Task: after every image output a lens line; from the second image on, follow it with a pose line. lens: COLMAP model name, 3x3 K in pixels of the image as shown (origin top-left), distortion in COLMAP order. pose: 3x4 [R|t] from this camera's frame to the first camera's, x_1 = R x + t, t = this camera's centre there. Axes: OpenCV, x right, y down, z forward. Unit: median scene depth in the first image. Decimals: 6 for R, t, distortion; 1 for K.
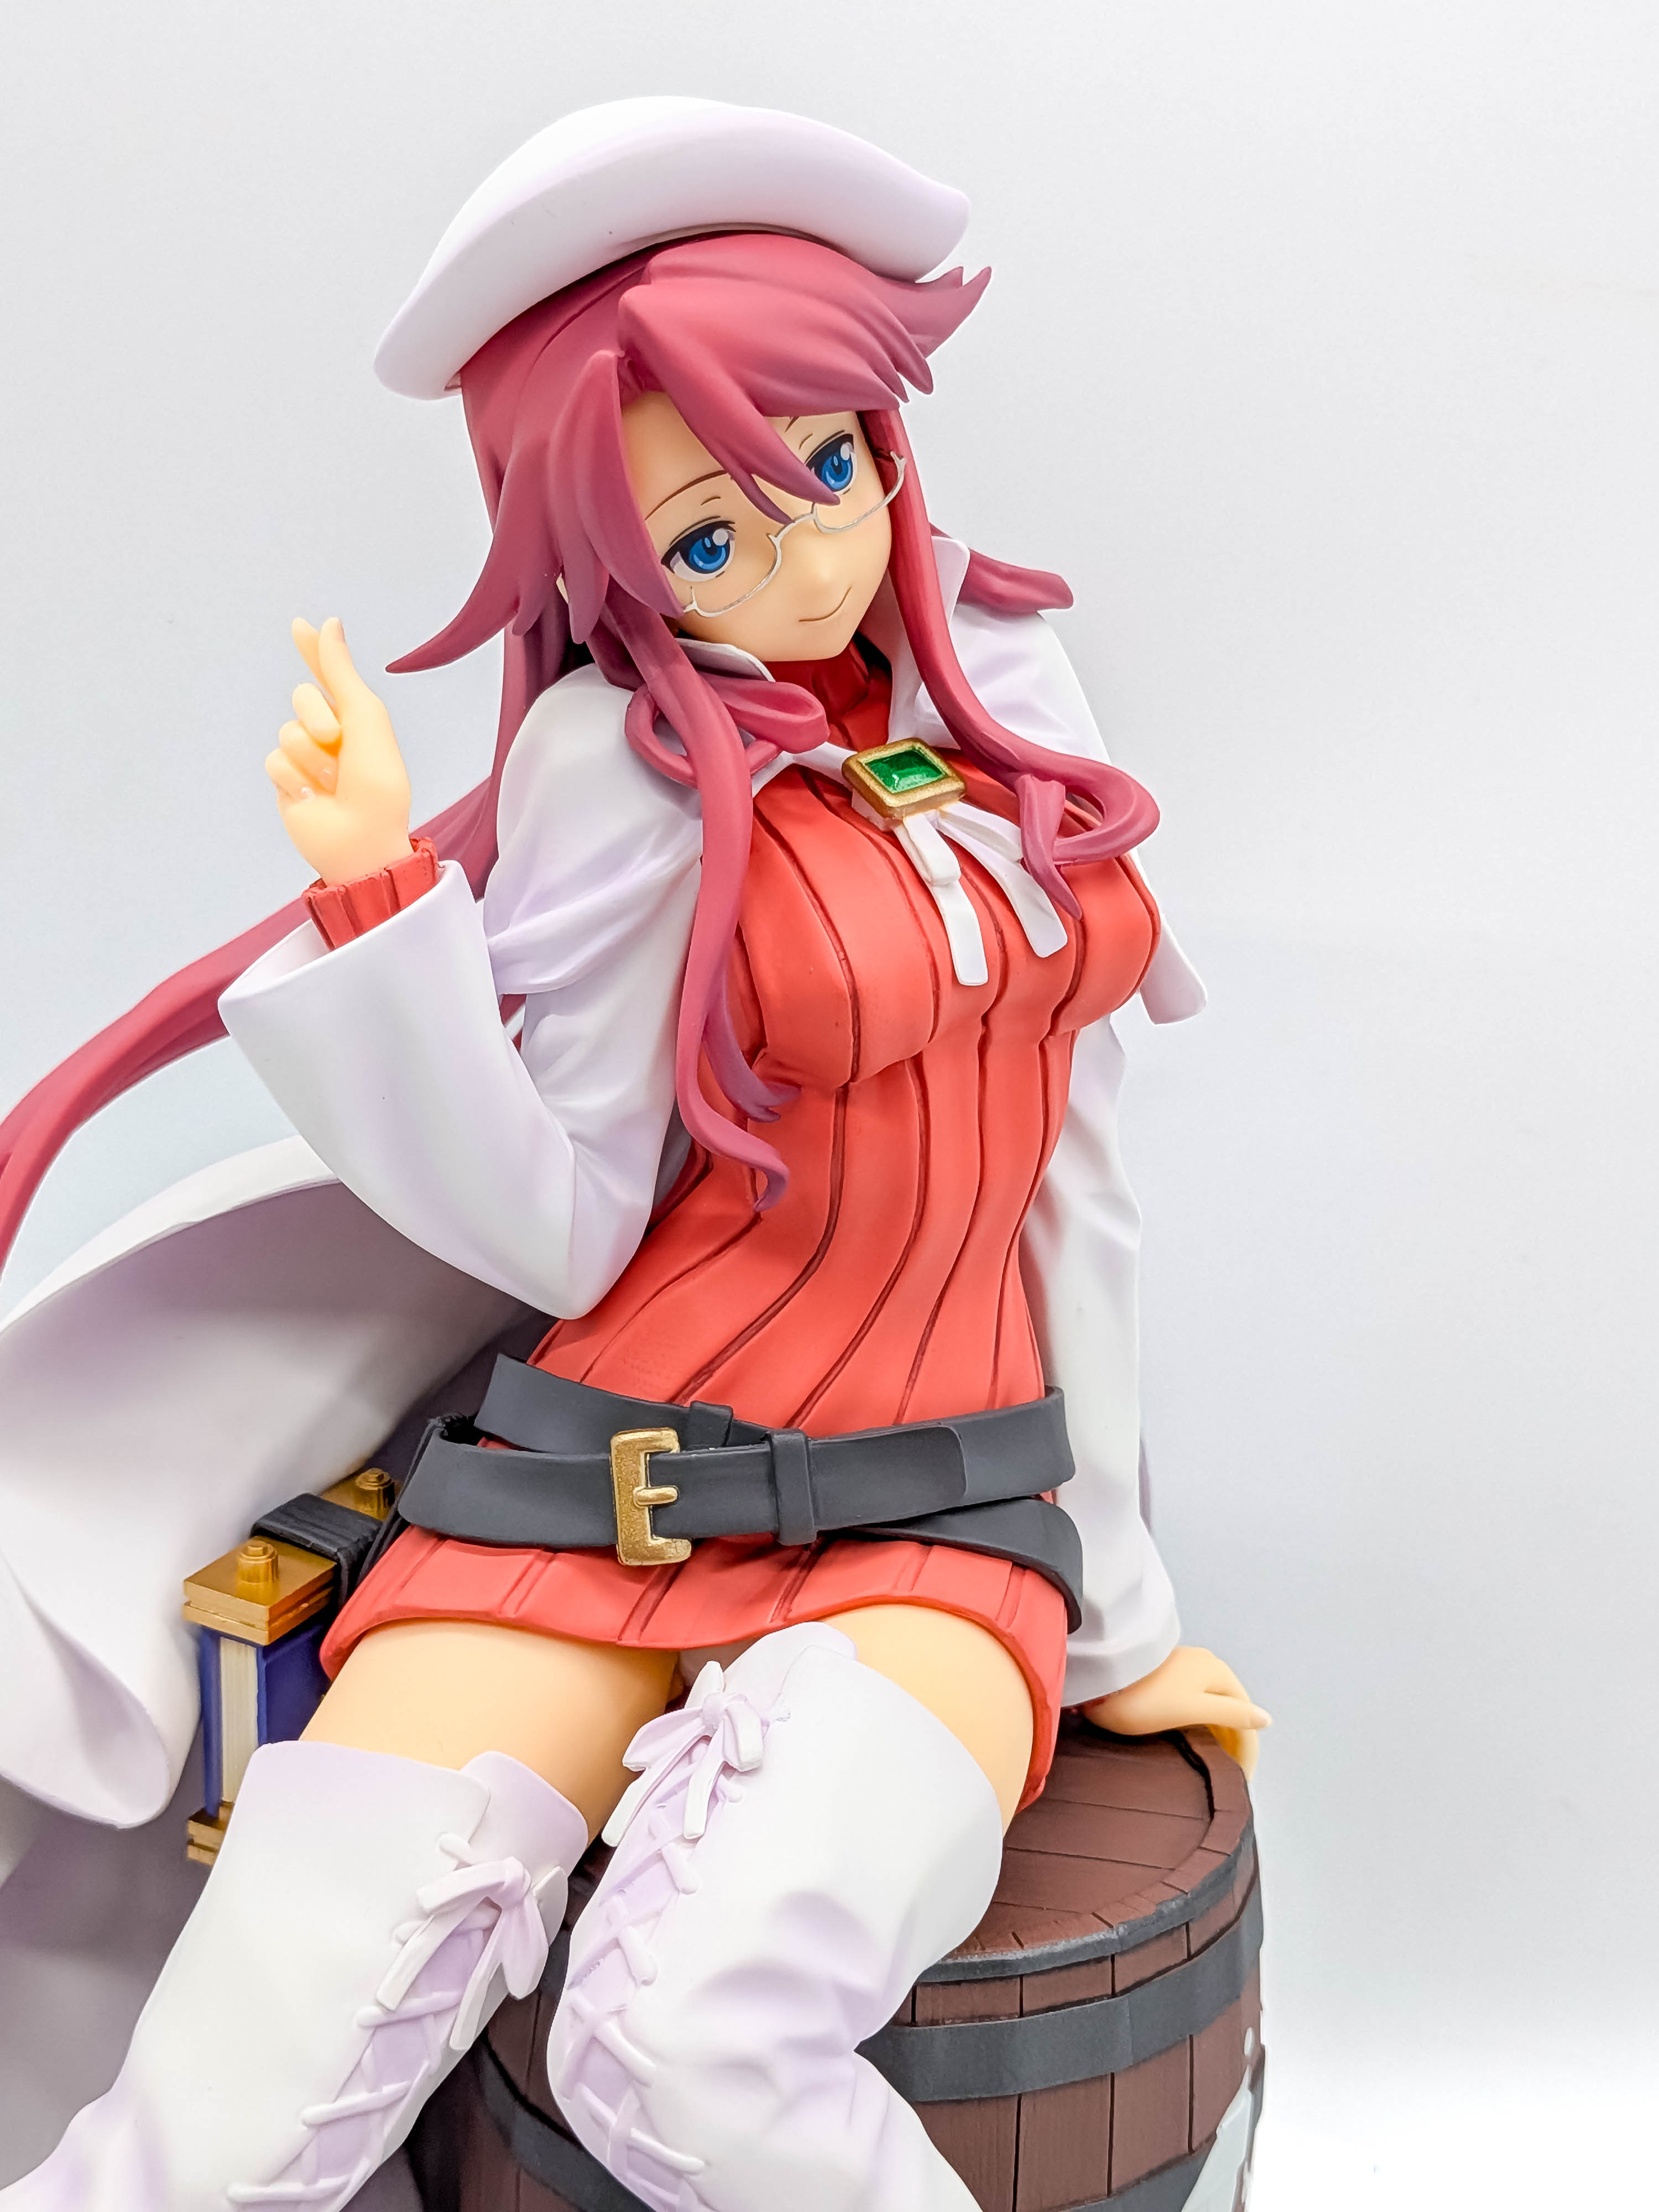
lens RADIAL K [[3316.8, 0, 856.3], [0, 3316.8, 1018.8], [0, 0, 1]] dist [0.072423, 0.000000]
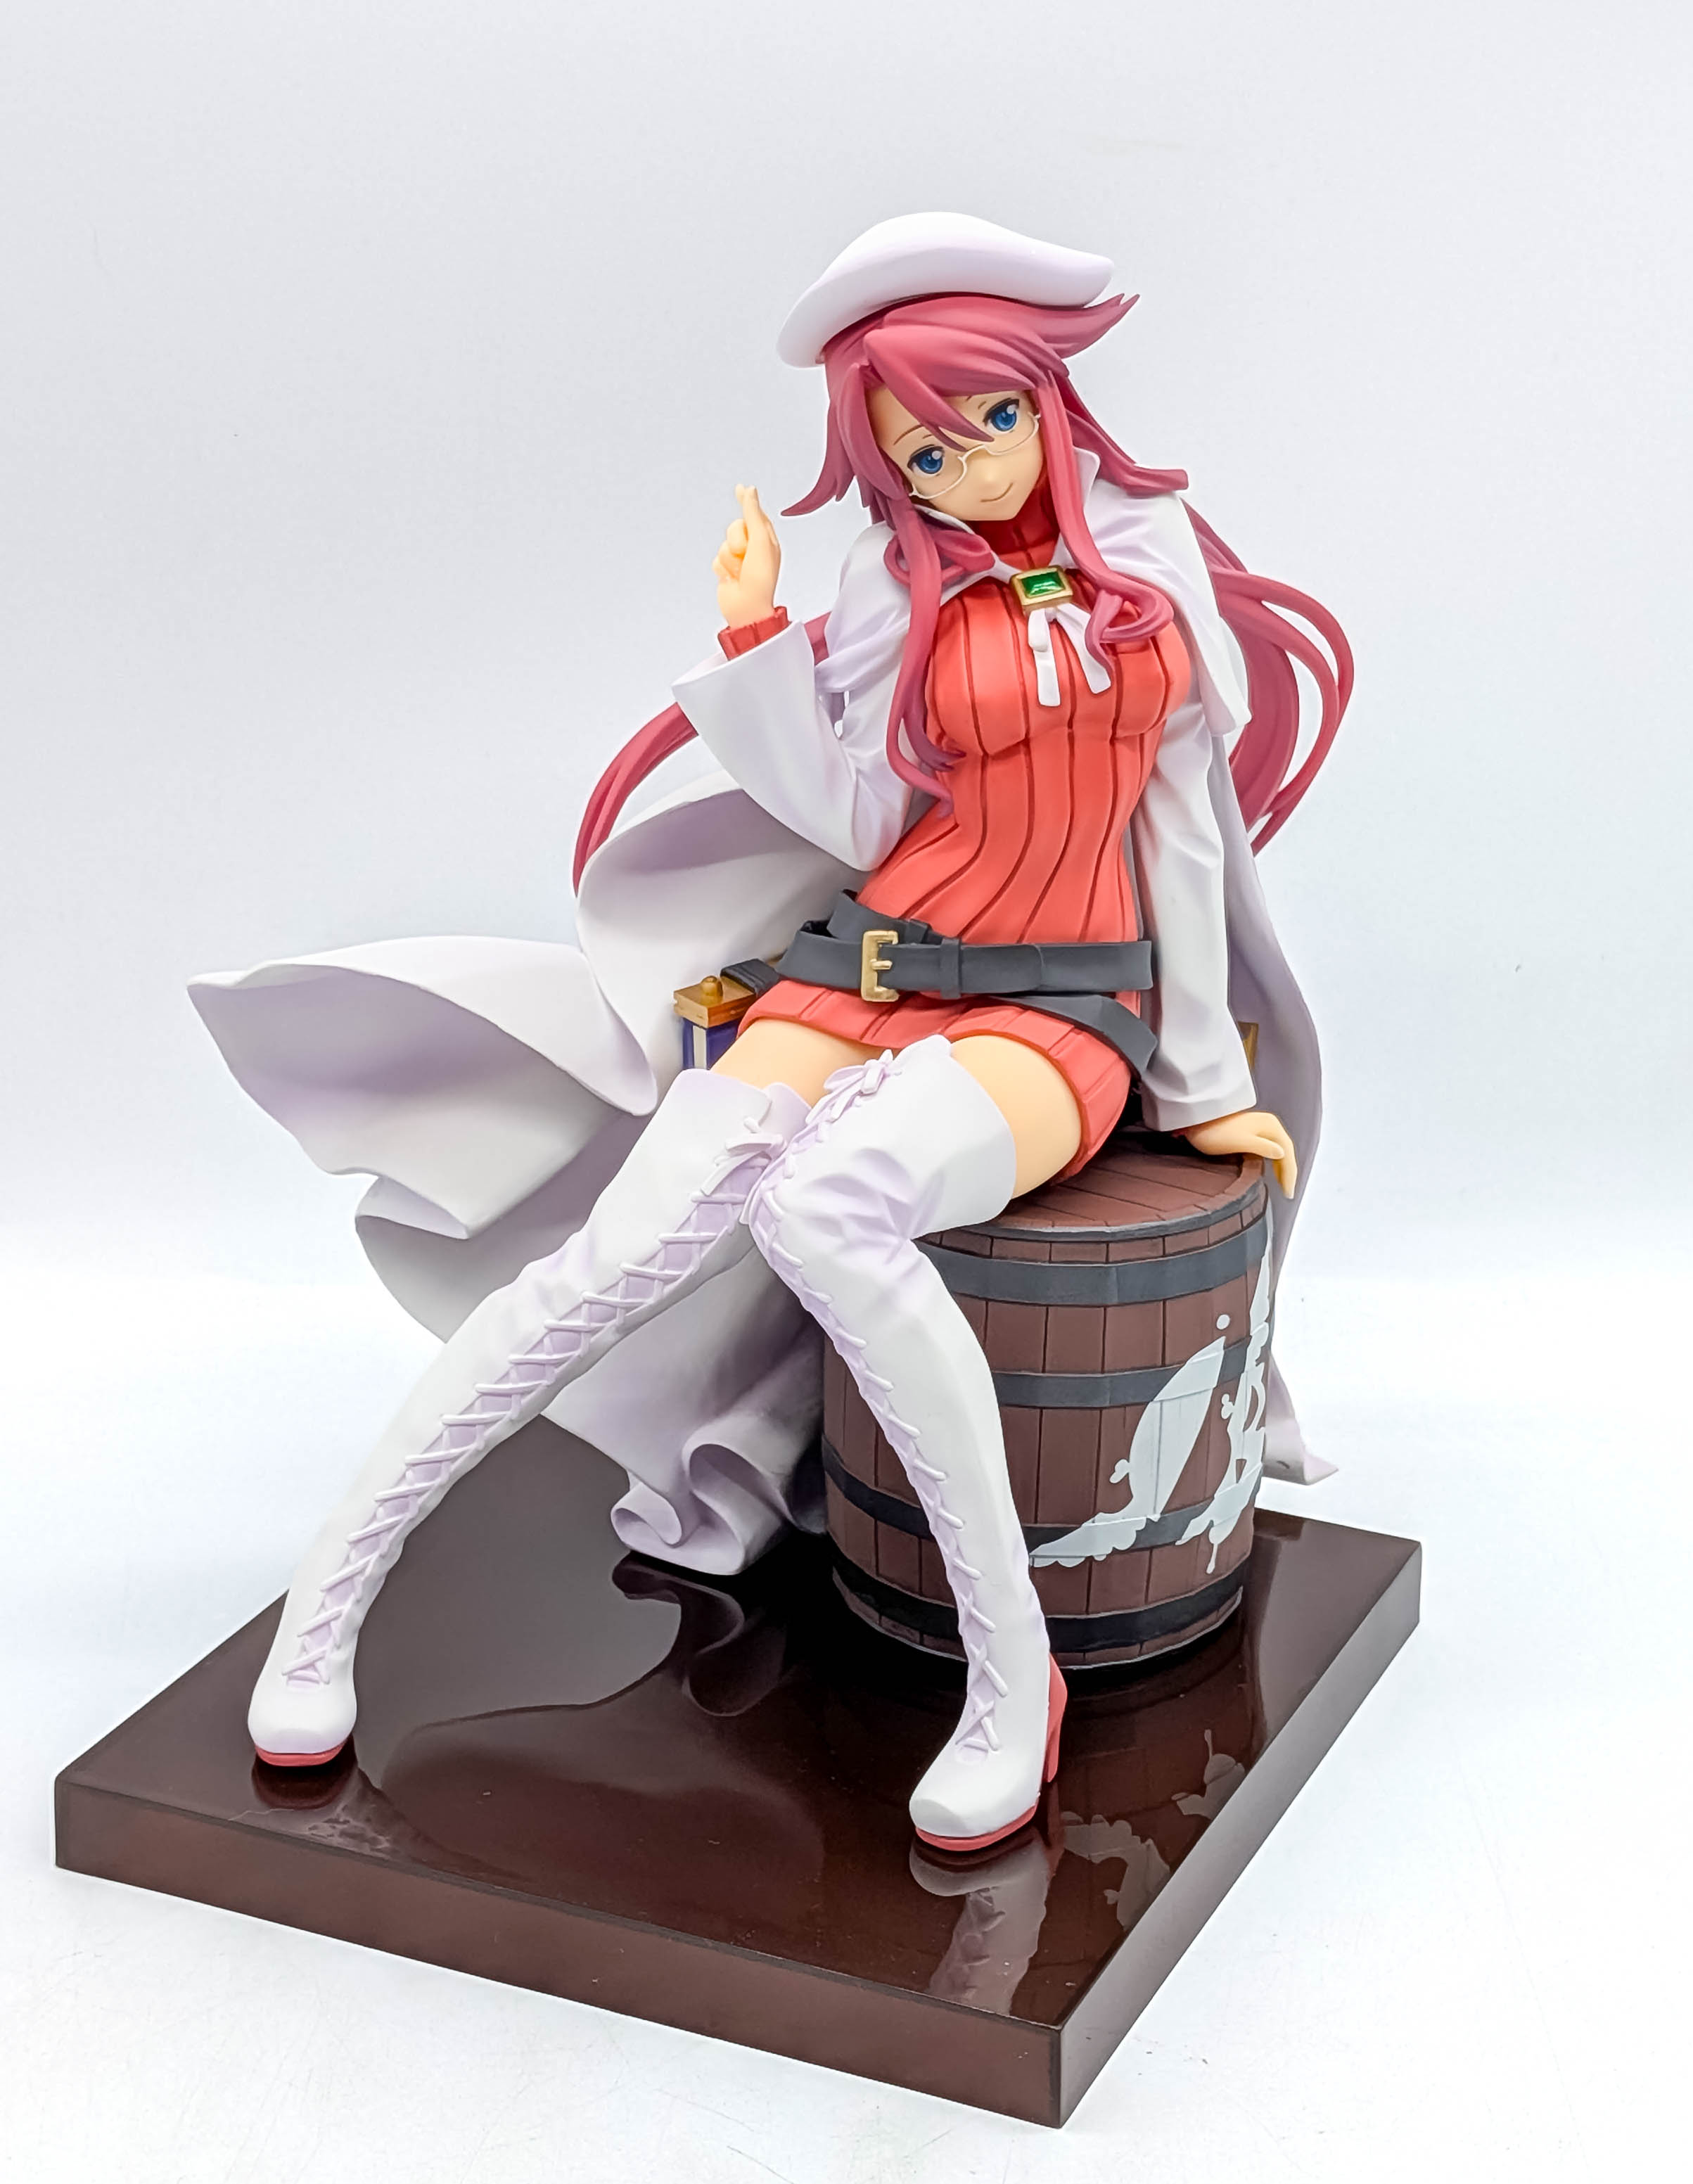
lens RADIAL K [[4254.3, 0, 820.8], [0, 4254.3, 1155.9], [0, 0, 1]] dist [0.122198, 0.000000]
pose [[0.916223, 0.116039, -0.383498, 0.847372], [-0.071215, 0.989067, 0.129133, -0.058777], [0.394289, -0.091004, 0.914469, -1.232746]]
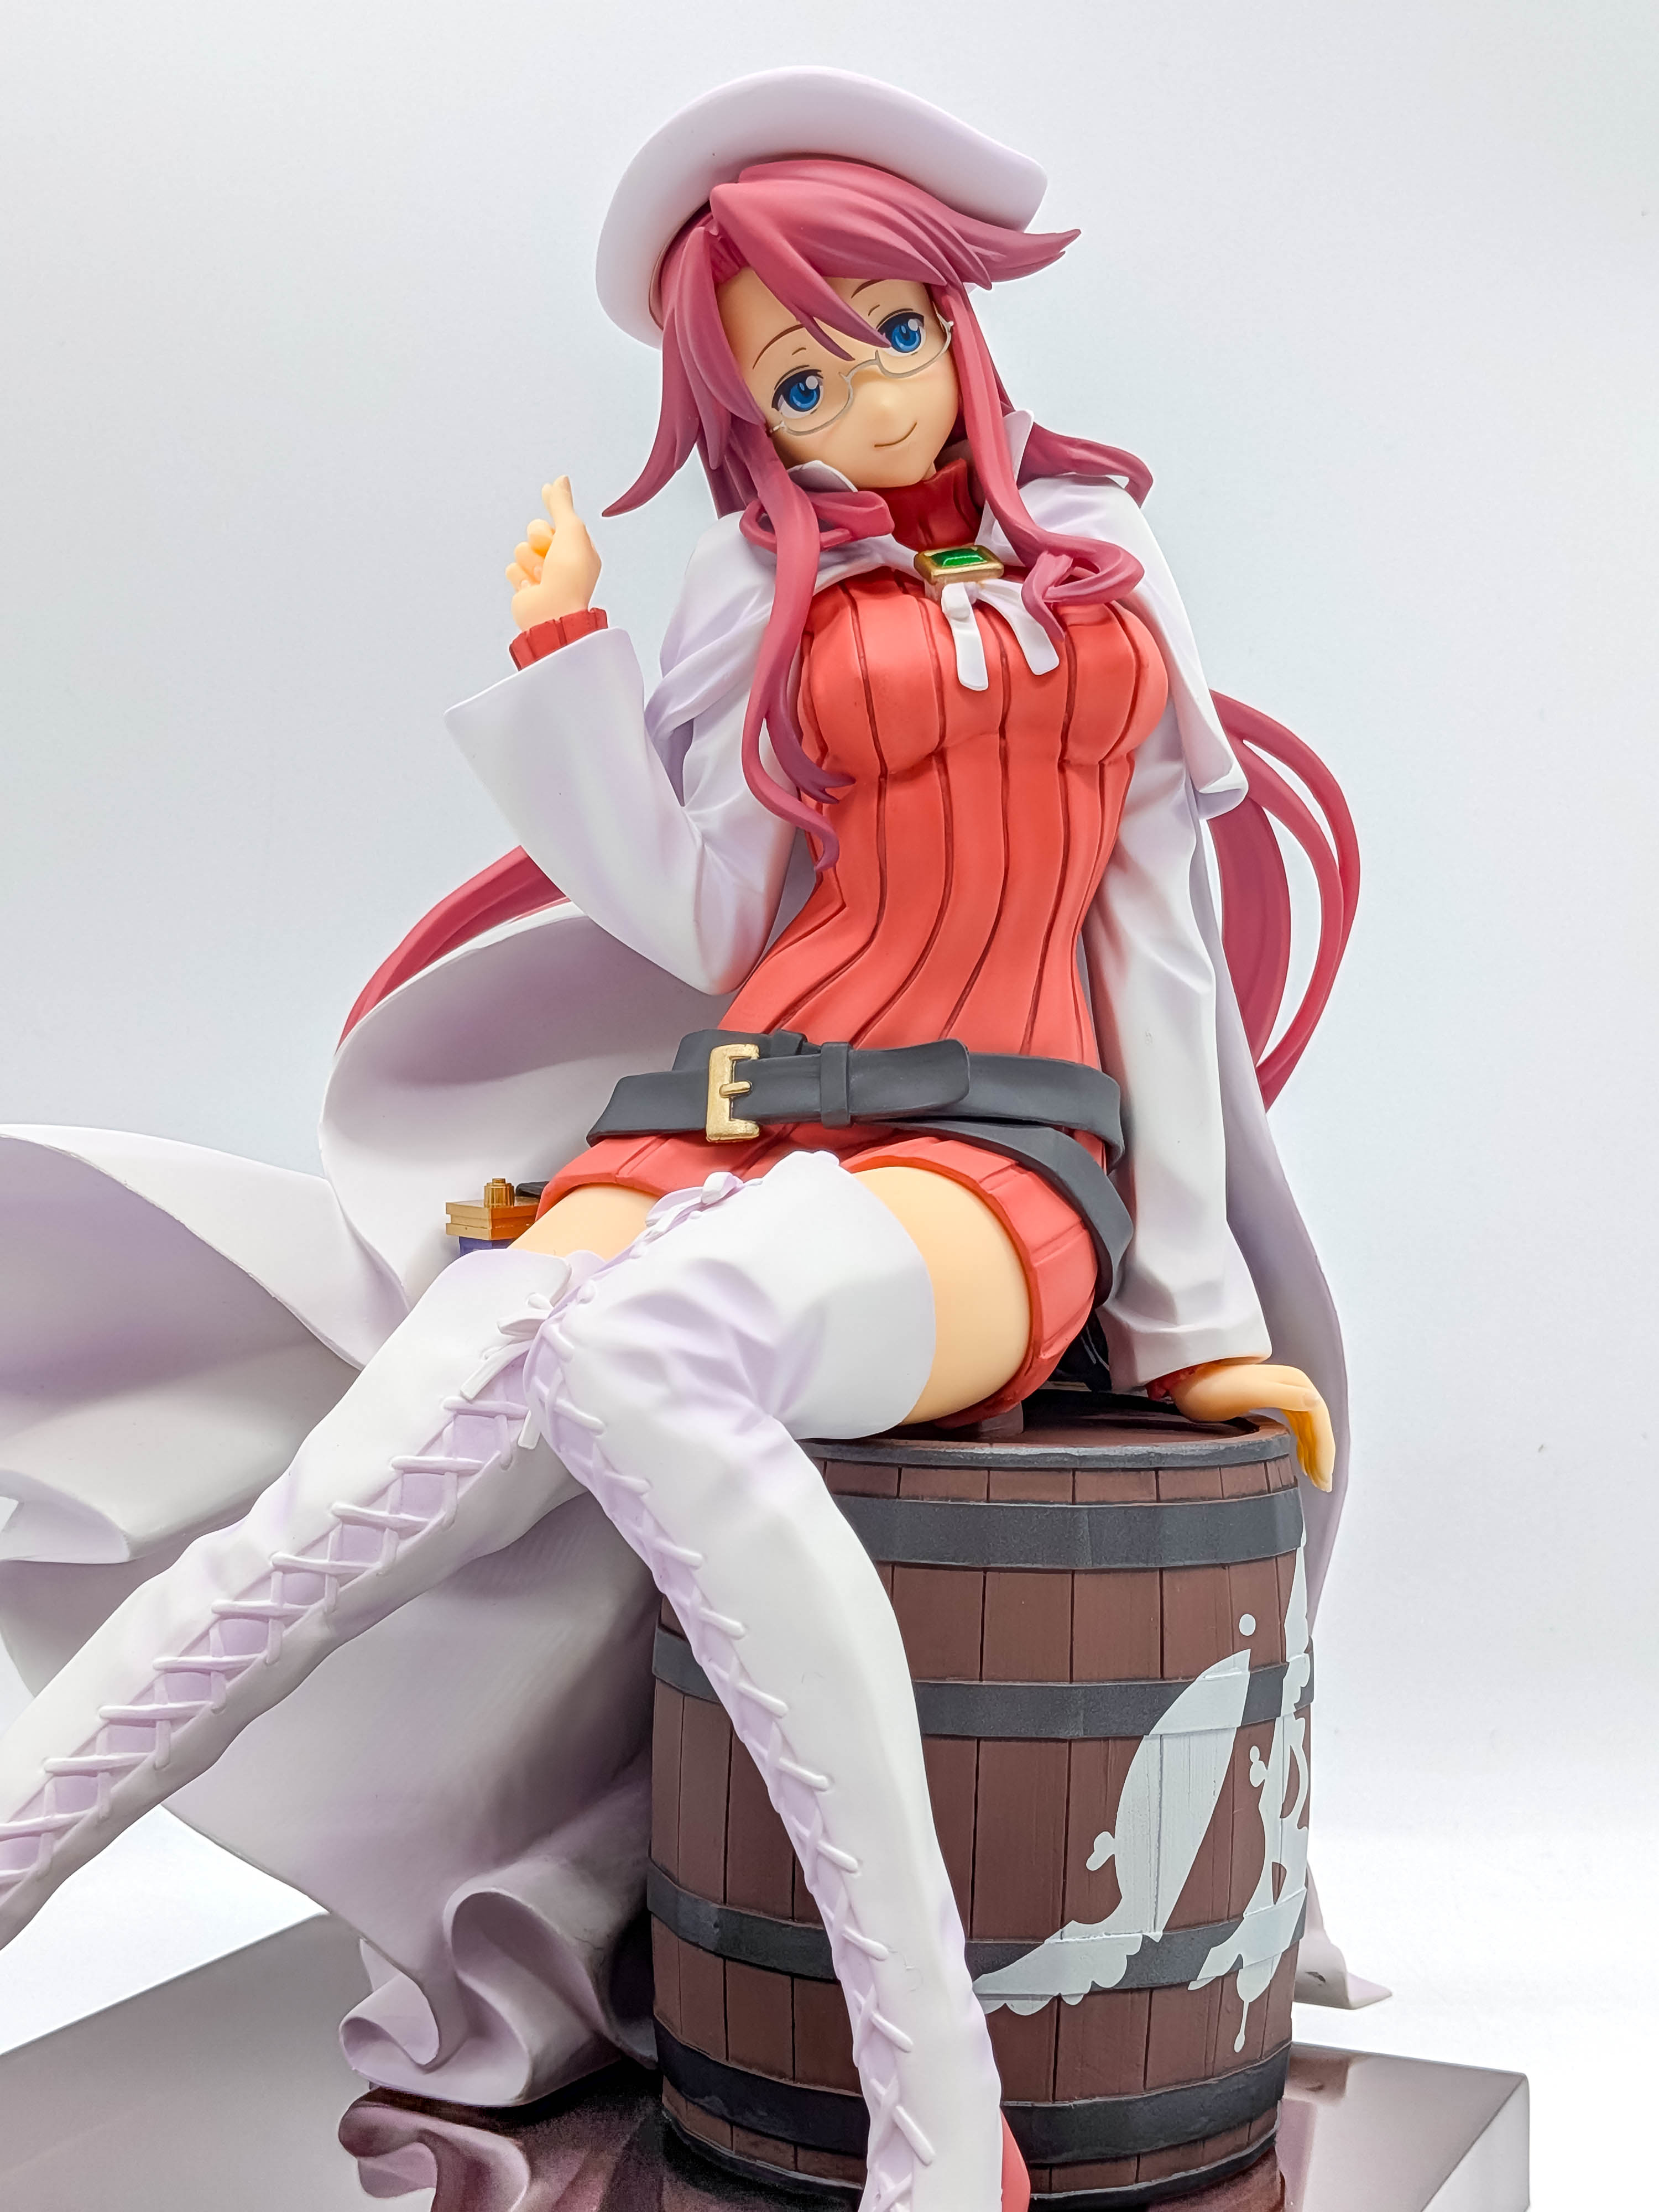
lens RADIAL K [[3316.8, 0, 858.3], [0, 3316.8, 1155.0], [0, 0, 1]] dist [0.072423, 0.000000]
pose [[0.929221, -0.018488, -0.369060, 0.464225], [-0.068740, 0.972666, -0.221800, 0.454360], [0.363073, 0.231470, 0.902552, -0.150423]]
